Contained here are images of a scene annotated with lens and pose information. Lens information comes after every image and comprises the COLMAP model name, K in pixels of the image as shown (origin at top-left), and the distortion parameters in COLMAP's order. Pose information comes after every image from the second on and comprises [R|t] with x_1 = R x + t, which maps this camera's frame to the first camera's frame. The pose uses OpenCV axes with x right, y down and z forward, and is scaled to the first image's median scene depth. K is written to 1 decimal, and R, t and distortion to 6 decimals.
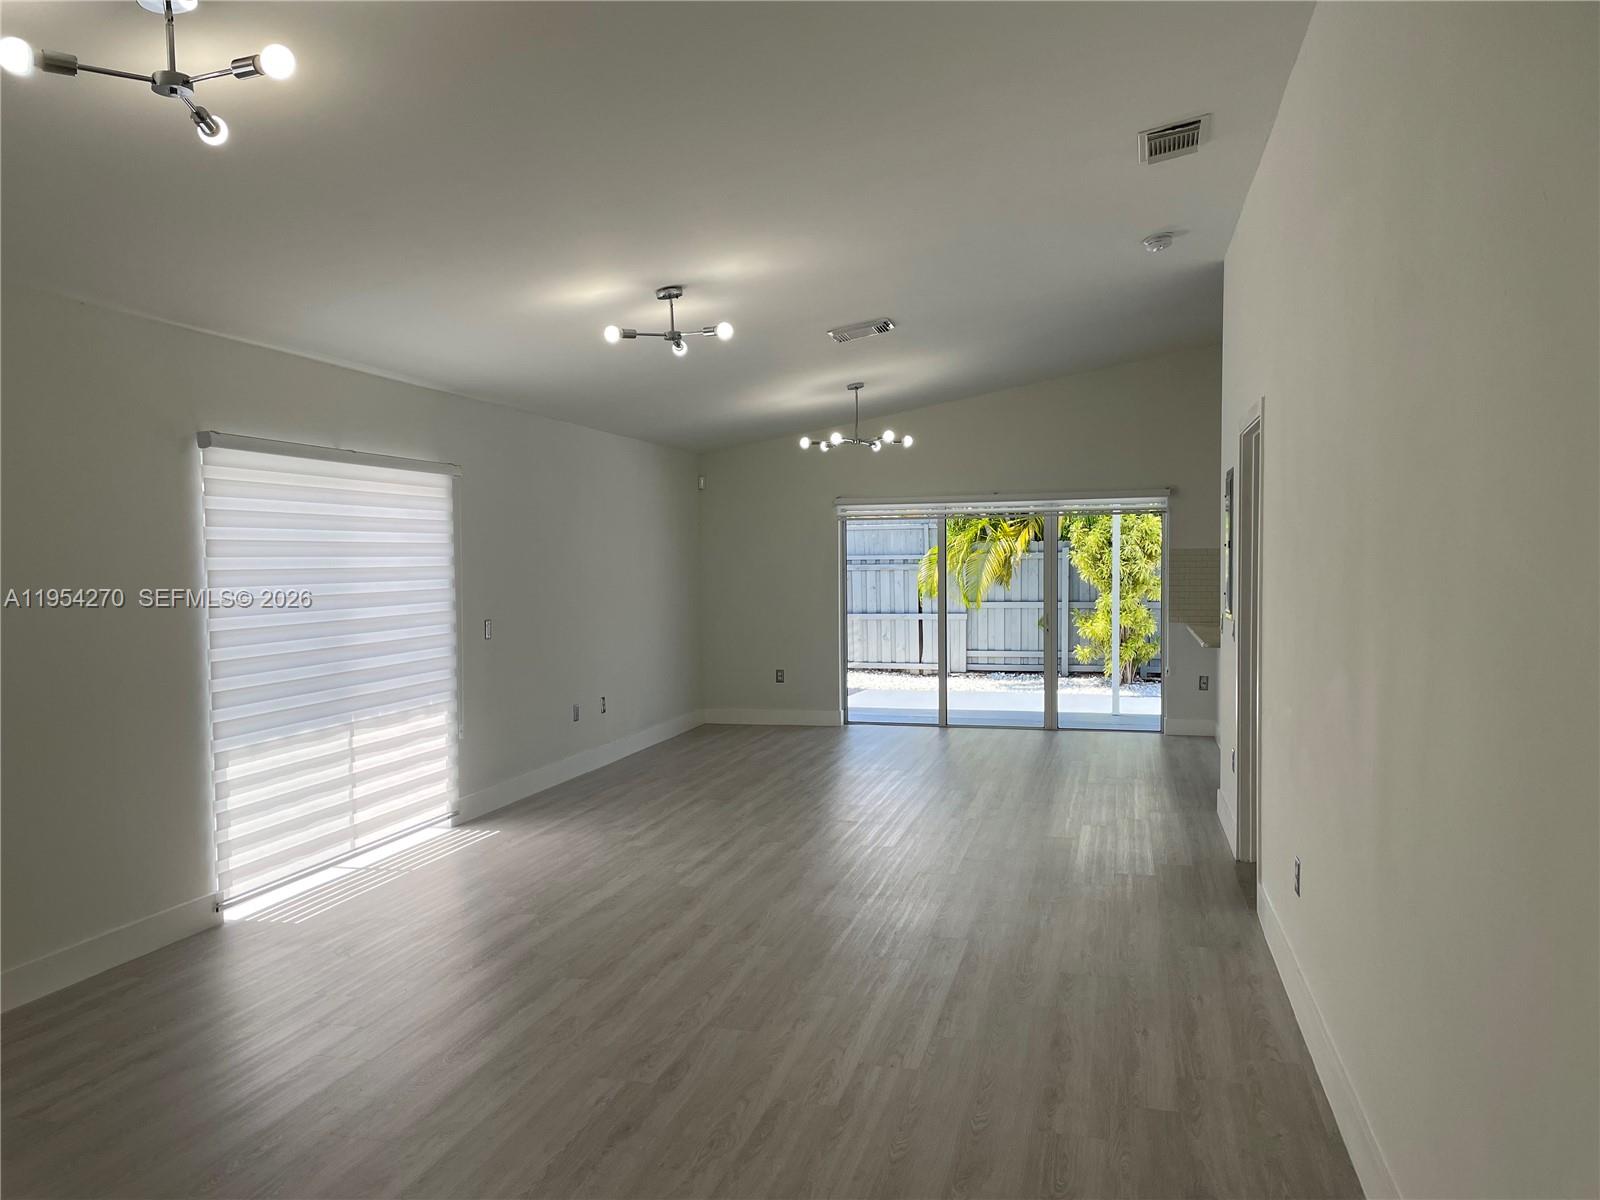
lens RADIAL K [[1206.8, 0, 786.8], [0, 1206.8, 602.2], [0, 0, 1]] dist [0.079471, -0.101458]
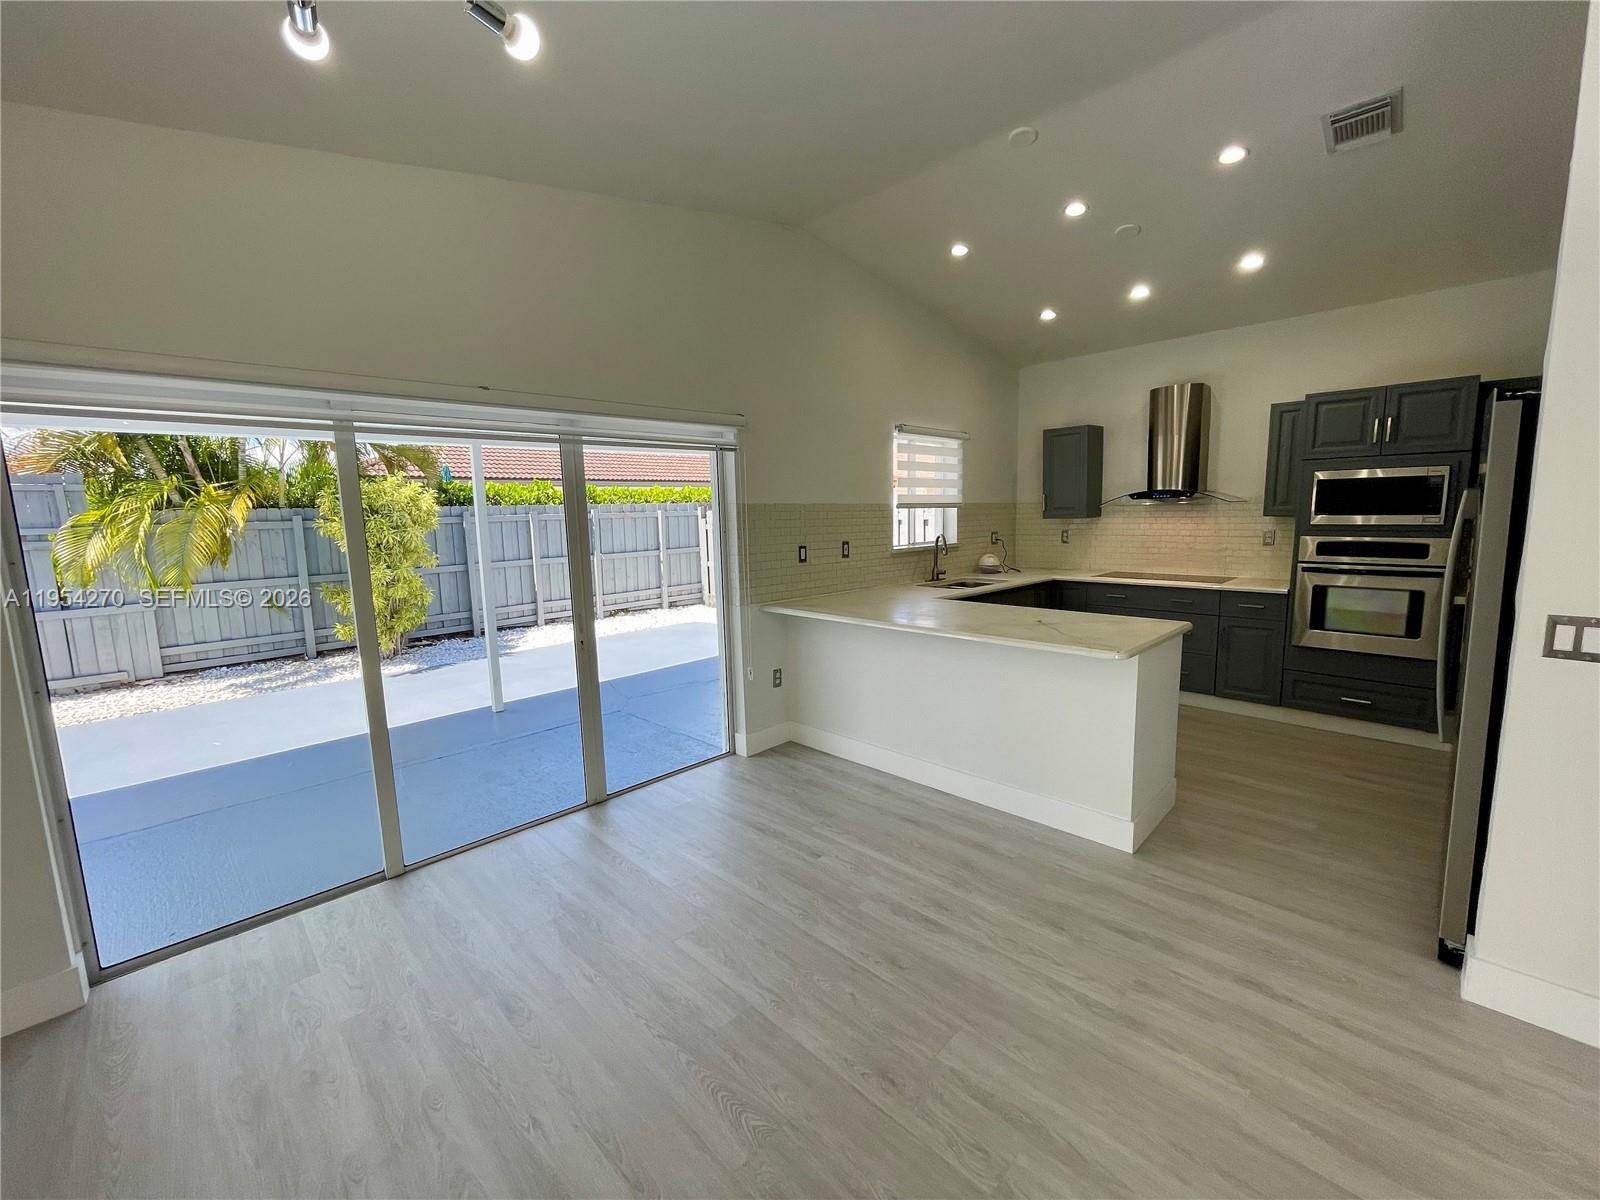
lens RADIAL K [[647.5, 0, 799.4], [0, 647.5, 599.4], [0, 0, 1]] dist [-0.004126, 0.000415]
pose [[0.500499, -0.119480, 0.857453, 0.001974], [0.053181, 0.992804, 0.107298, -0.033563], [-0.864102, -0.008103, 0.503251, 0.967939]]
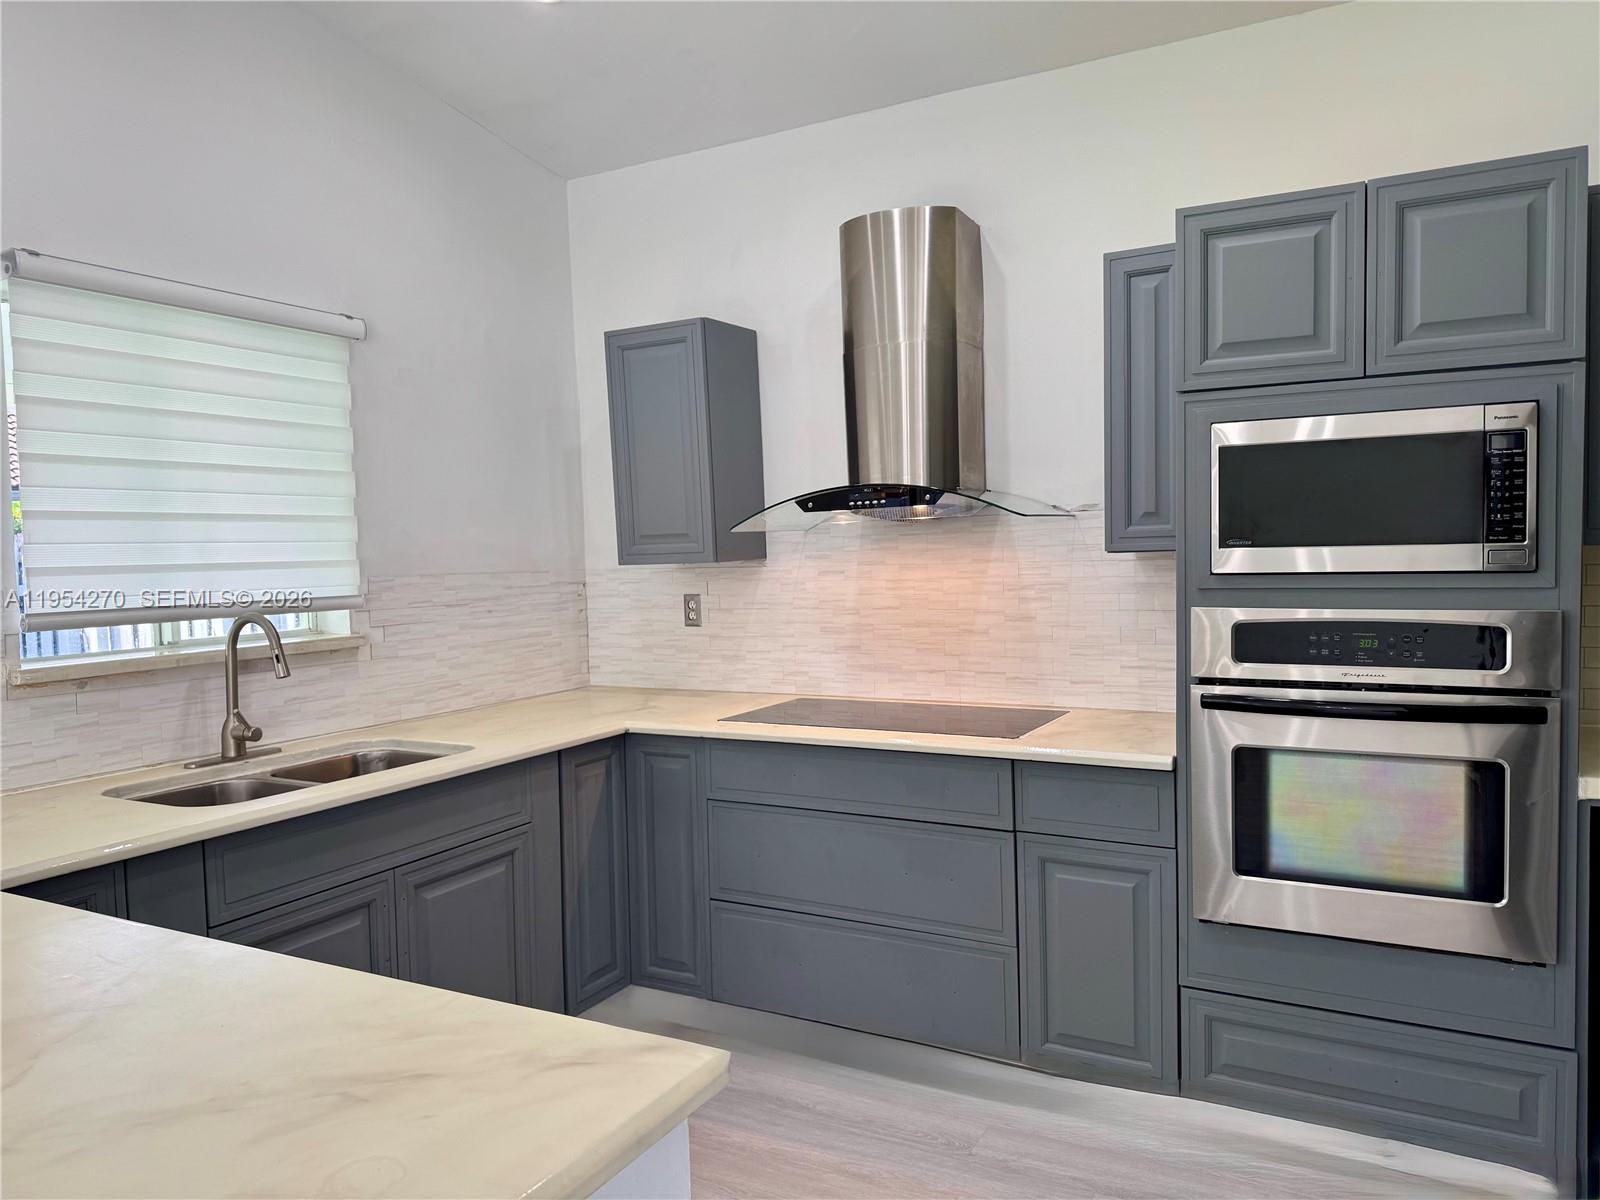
lens RADIAL K [[1154.2, 0, 797.2], [0, 1154.2, 607.1], [0, 0, 1]] dist [0.062149, -0.075315]
pose [[0.227670, -0.051798, 0.972360, 0.305218], [0.064887, 0.997172, 0.037927, -0.026598], [-0.971574, 0.054459, 0.230387, 0.914991]]
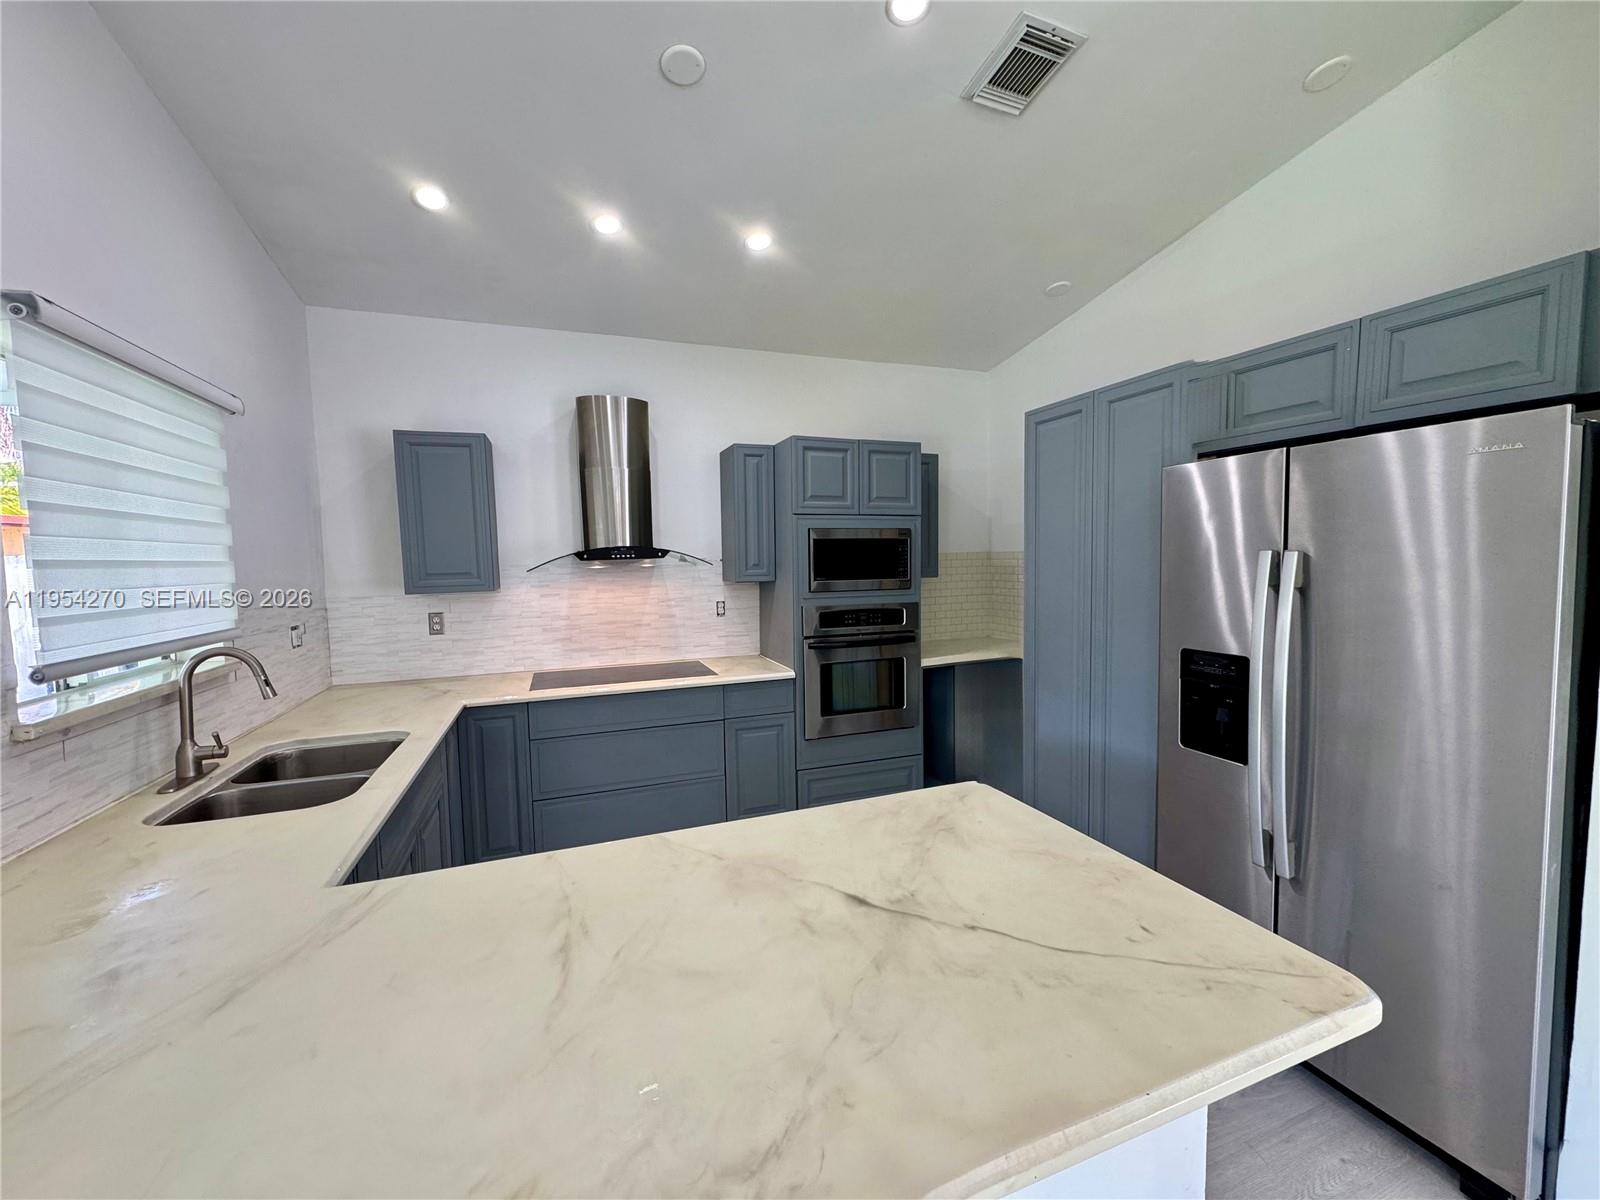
lens RADIAL K [[633.6, 0, 800.4], [0, 633.6, 599.3], [0, 0, 1]] dist [-0.005961, 0.001315]
pose [[-0.585759, -0.036263, 0.809674, 0.313196], [0.055051, 0.994911, 0.084386, -0.046604], [-0.808614, 0.094003, -0.580782, 1.121900]]
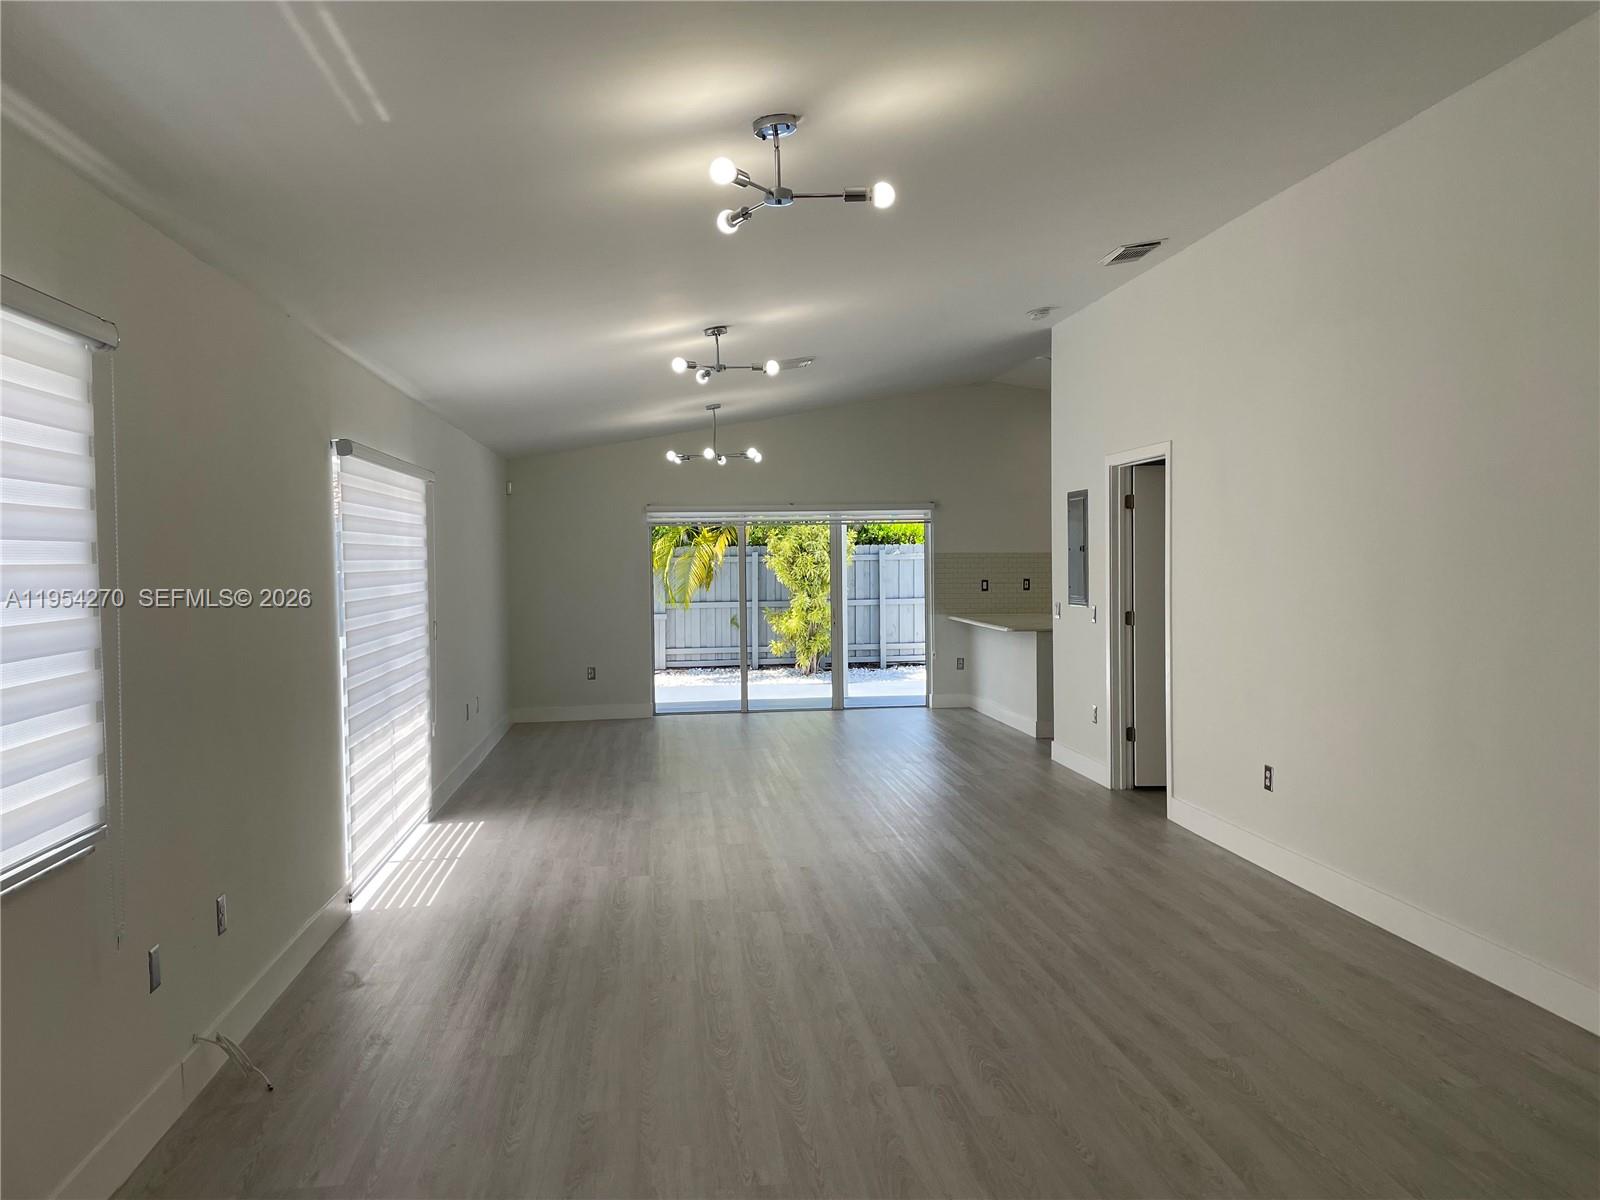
lens RADIAL K [[1206.8, 0, 793.9], [0, 1206.8, 590.3], [0, 0, 1]] dist [0.079471, -0.101458]
pose [[0.928313, -0.012132, 0.371602, -0.317943], [0.017298, 0.999794, -0.010573, 0.003857], [-0.371397, 0.016243, 0.928332, -0.066265]]
